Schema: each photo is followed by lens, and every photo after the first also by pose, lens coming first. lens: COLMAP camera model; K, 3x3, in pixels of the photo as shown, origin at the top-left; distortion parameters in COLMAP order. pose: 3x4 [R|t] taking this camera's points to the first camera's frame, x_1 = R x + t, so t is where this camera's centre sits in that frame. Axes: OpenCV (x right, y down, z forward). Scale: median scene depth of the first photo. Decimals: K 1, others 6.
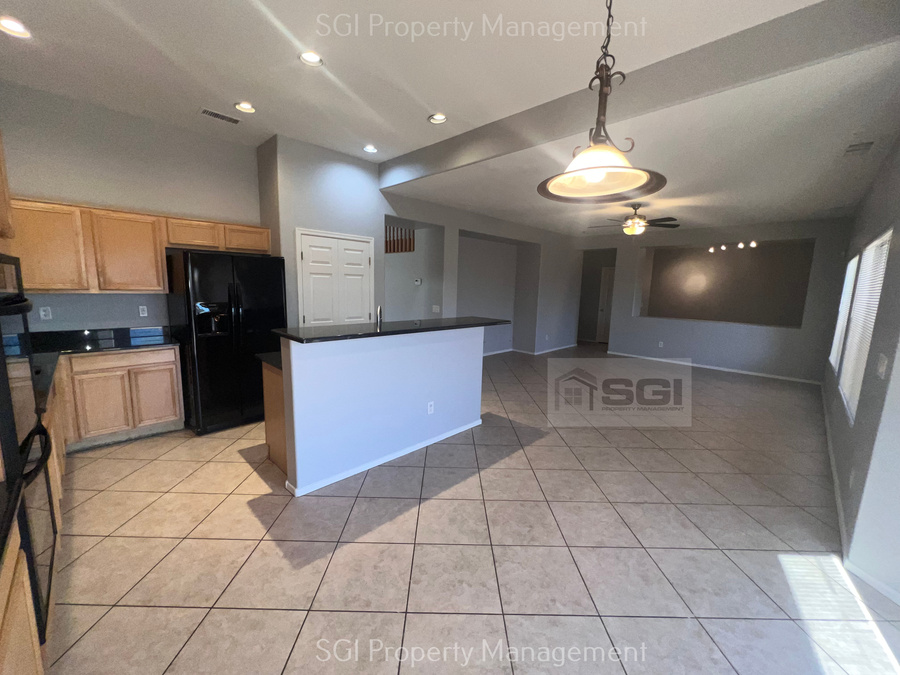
lens RADIAL K [[361.5, 0, 450.0], [0, 361.5, 337.5], [0, 0, 1]] dist [0.000366, 0.000342]
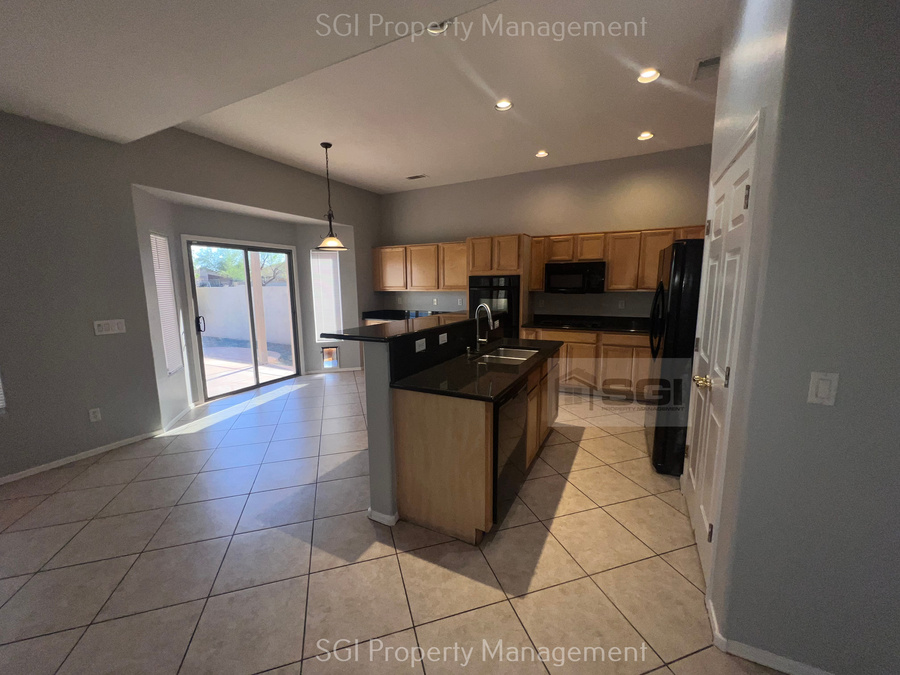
lens RADIAL K [[361.5, 0, 450.0], [0, 361.5, 337.5], [0, 0, 1]] dist [0.000366, 0.000342]
pose [[-0.953805, 0.027037, -0.299207, 0.149961], [-0.058310, 0.960343, 0.272657, -0.233543], [0.294713, 0.277508, -0.914403, 1.722834]]
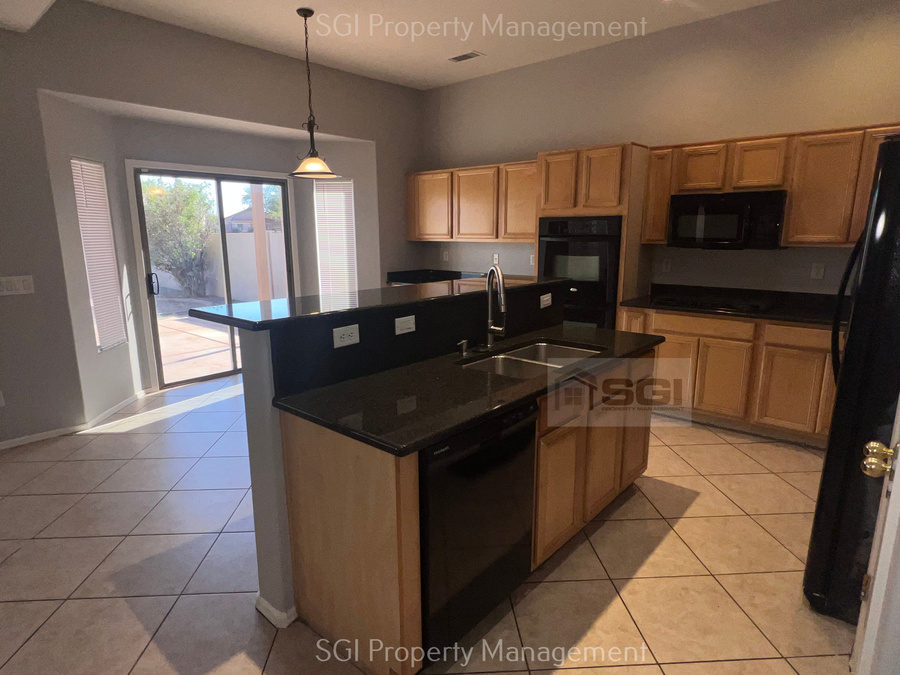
lens RADIAL K [[520.4, 0, 450.0], [0, 520.4, 337.5], [0, 0, 1]] dist [-0.000302, 0.000553]
pose [[-0.998334, -0.011171, -0.056599, -0.086408], [-0.029655, 0.940909, 0.337359, -0.225696], [0.049486, 0.338476, -0.939673, 1.630873]]
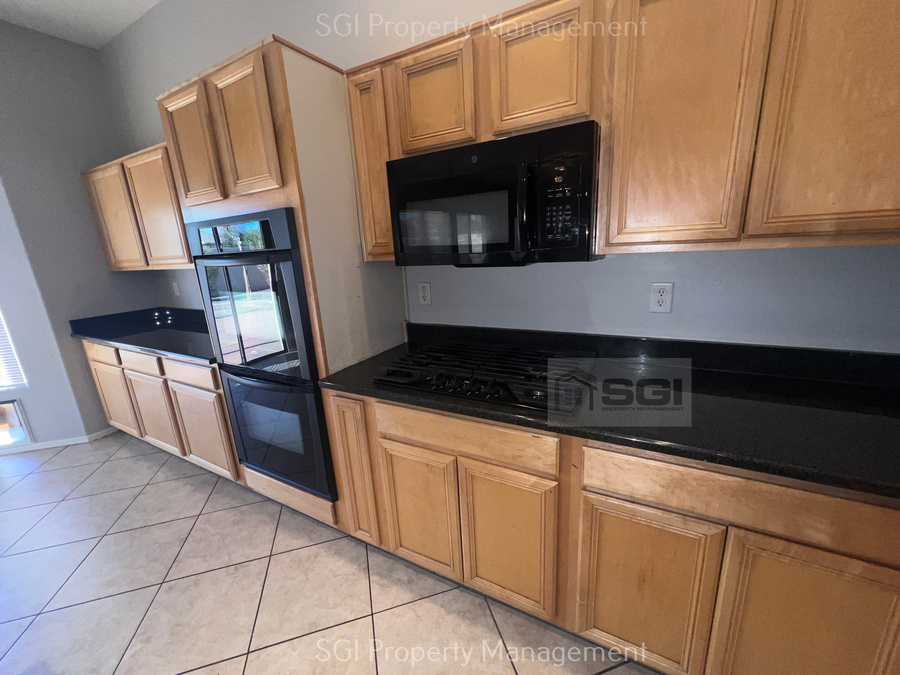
lens RADIAL K [[362.4, 0, 450.0], [0, 362.4, 337.5], [0, 0, 1]] dist [-0.001442, -0.000029]
pose [[-0.961610, 0.096566, -0.256868, -0.594719], [-0.007076, 0.927003, 0.374987, -0.116912], [0.274328, 0.362409, -0.890732, 0.890637]]
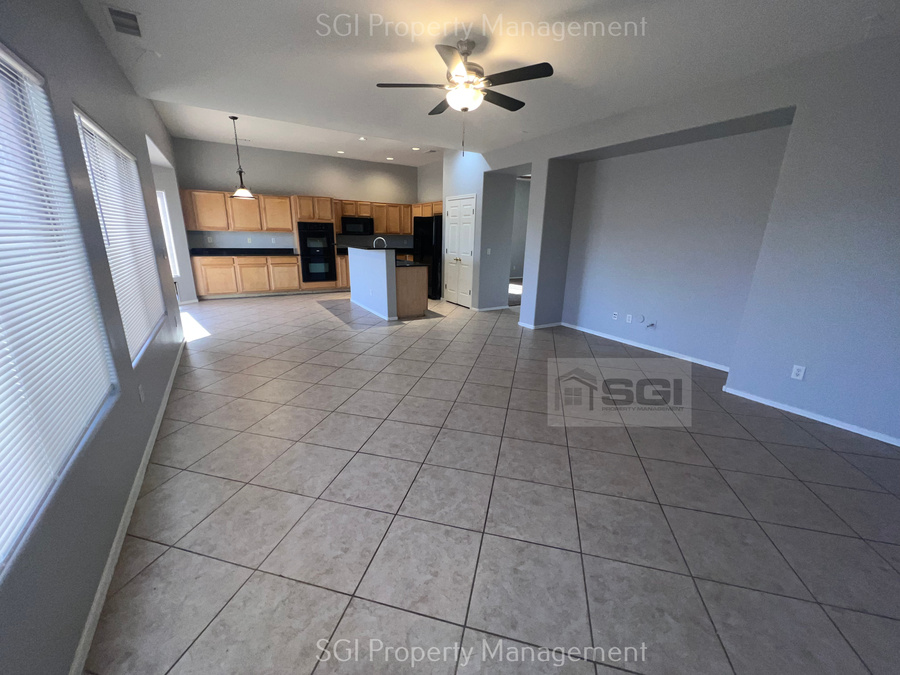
lens RADIAL K [[362.4, 0, 450.0], [0, 362.4, 337.5], [0, 0, 1]] dist [-0.001442, -0.000029]
pose [[-0.244945, 0.235408, -0.940524, 1.670173], [-0.167427, 0.945231, 0.280190, -0.182623], [0.954971, 0.226100, -0.192116, 1.790033]]
